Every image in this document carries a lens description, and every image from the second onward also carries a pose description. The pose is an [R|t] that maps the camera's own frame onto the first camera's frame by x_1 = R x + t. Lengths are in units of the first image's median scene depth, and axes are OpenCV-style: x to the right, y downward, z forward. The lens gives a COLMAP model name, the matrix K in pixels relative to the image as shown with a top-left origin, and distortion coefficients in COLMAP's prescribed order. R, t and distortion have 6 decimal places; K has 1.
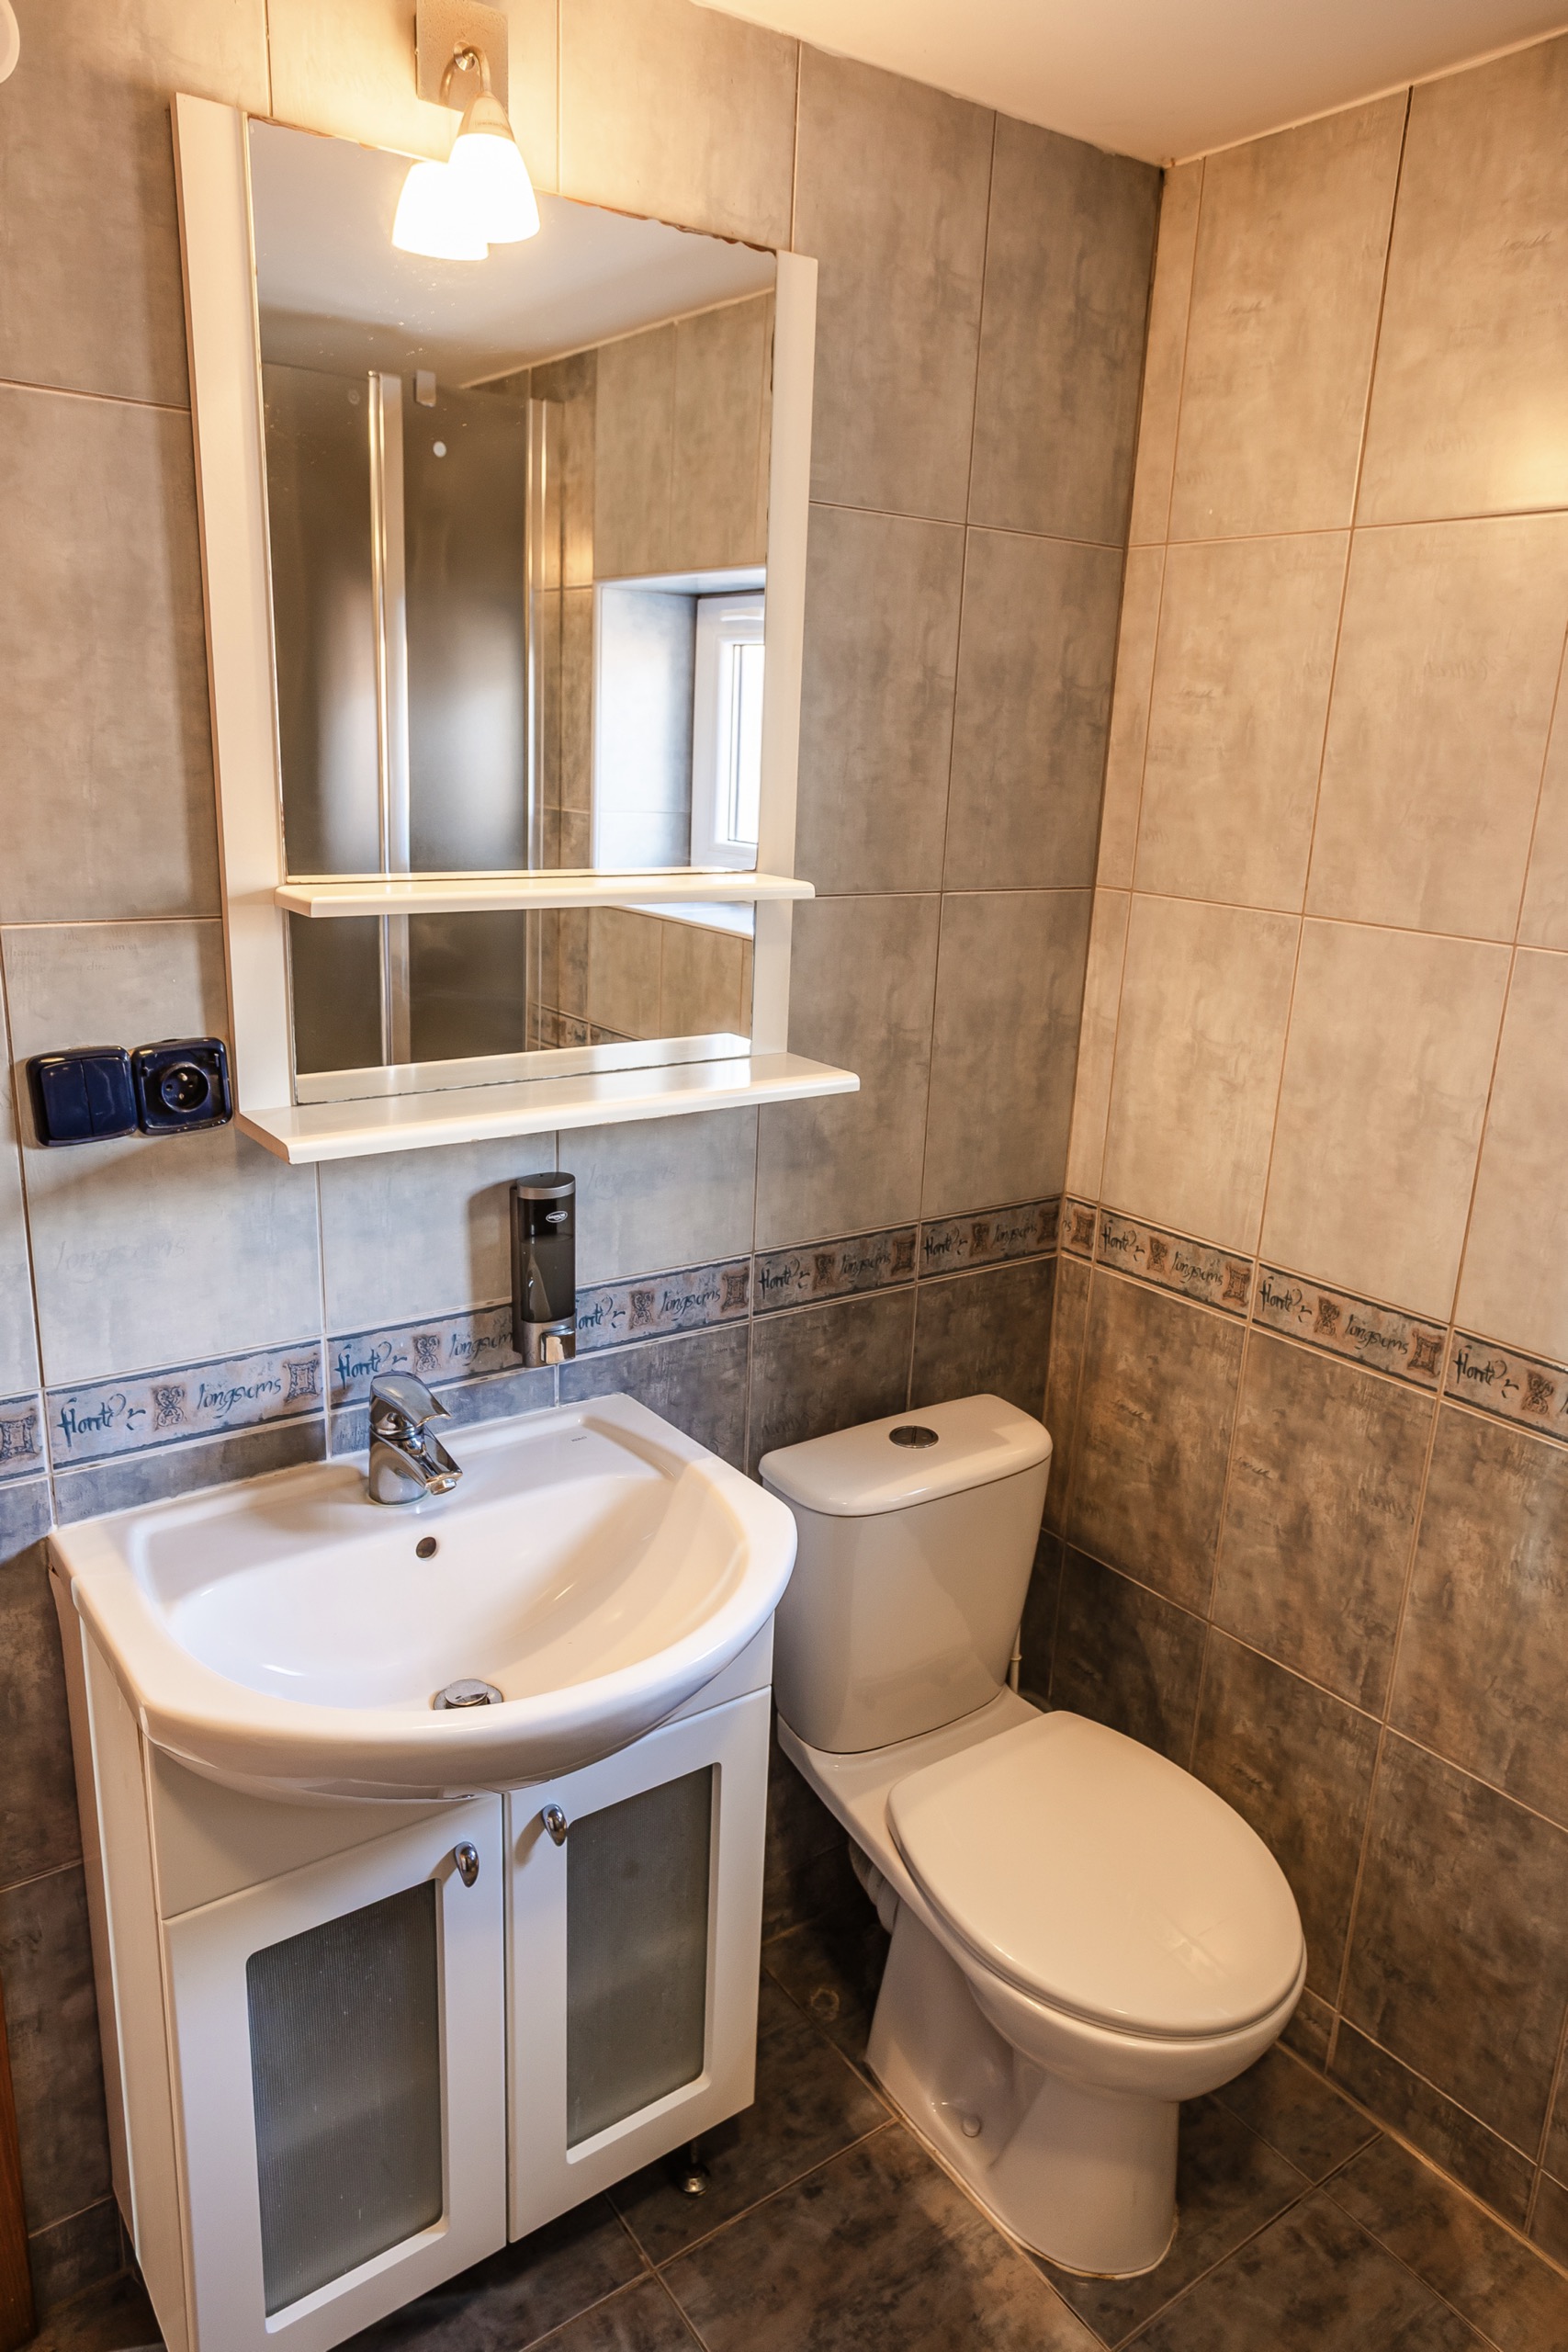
lens RADIAL K [[1574.1, 0, 780.3], [0, 1574.1, 1183.6], [0, 0, 1]] dist [0.000586, -0.000112]
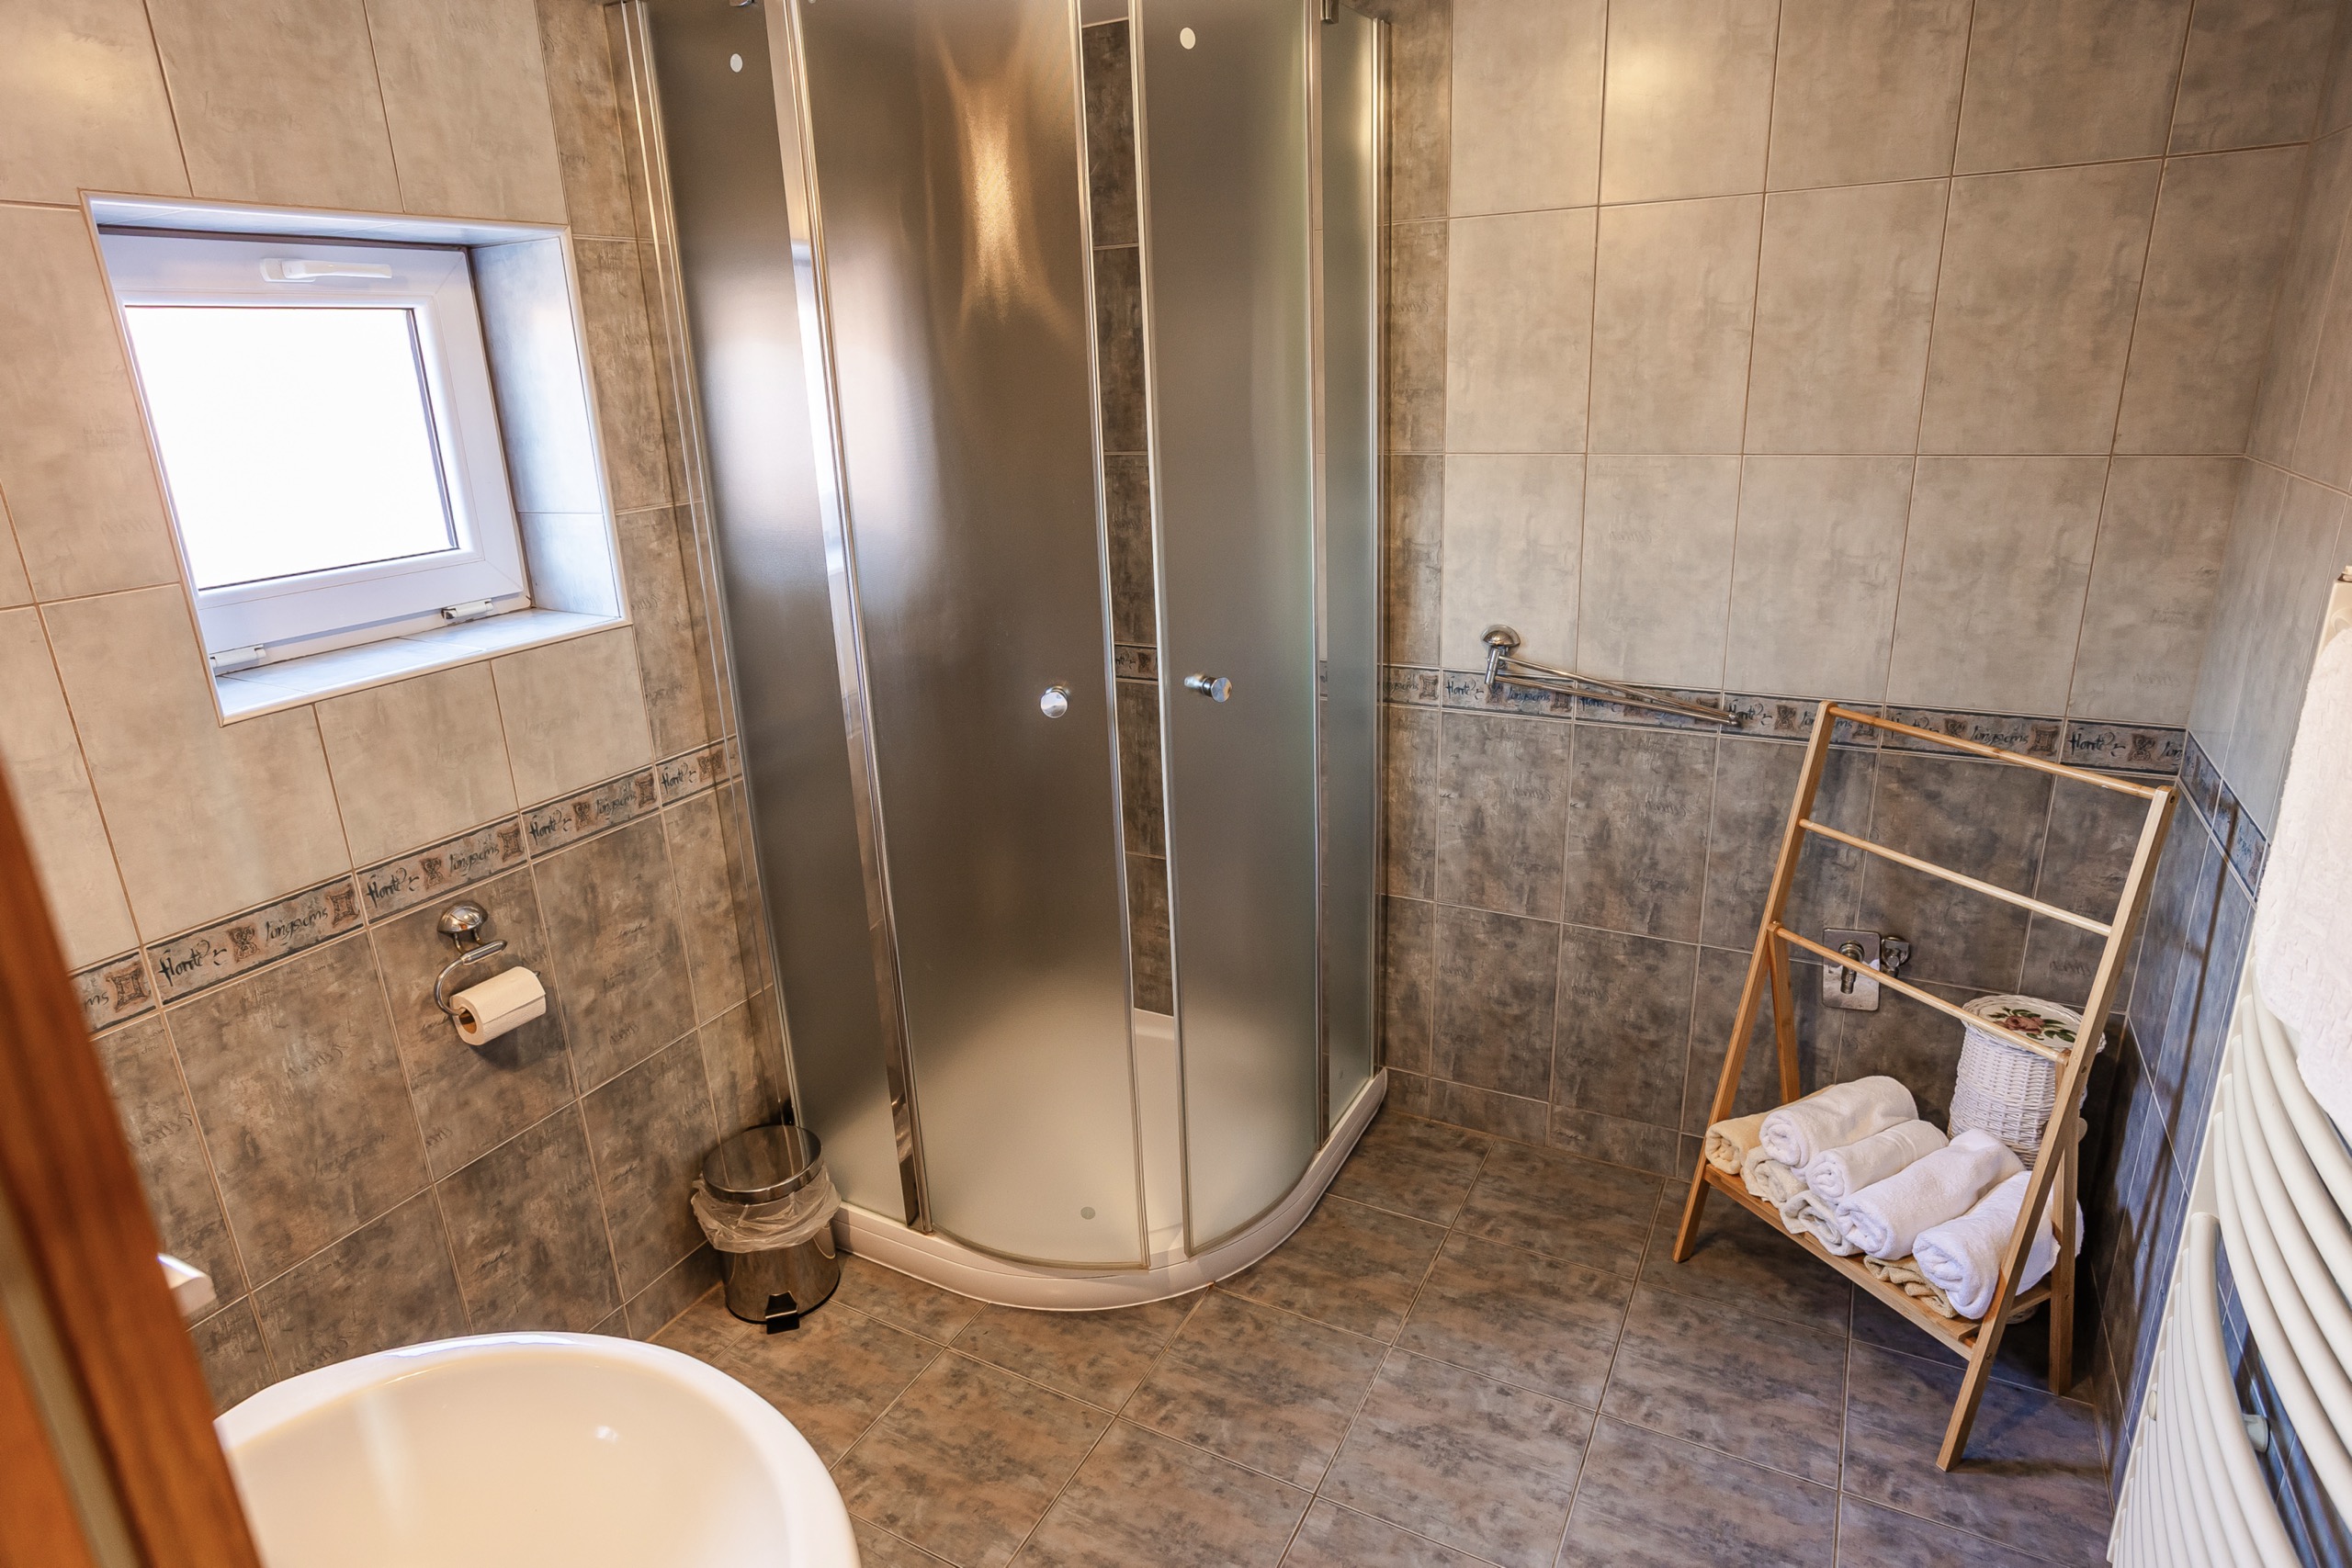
lens RADIAL K [[1359.9, 0, 1176.2], [0, 1359.9, 775.9], [0, 0, 1]] dist [0.000948, -0.000117]
pose [[-0.455695, -0.308591, 0.834933, -0.651188], [0.241994, 0.859707, 0.449825, -0.262571], [-0.856610, 0.407031, -0.317087, 0.646513]]
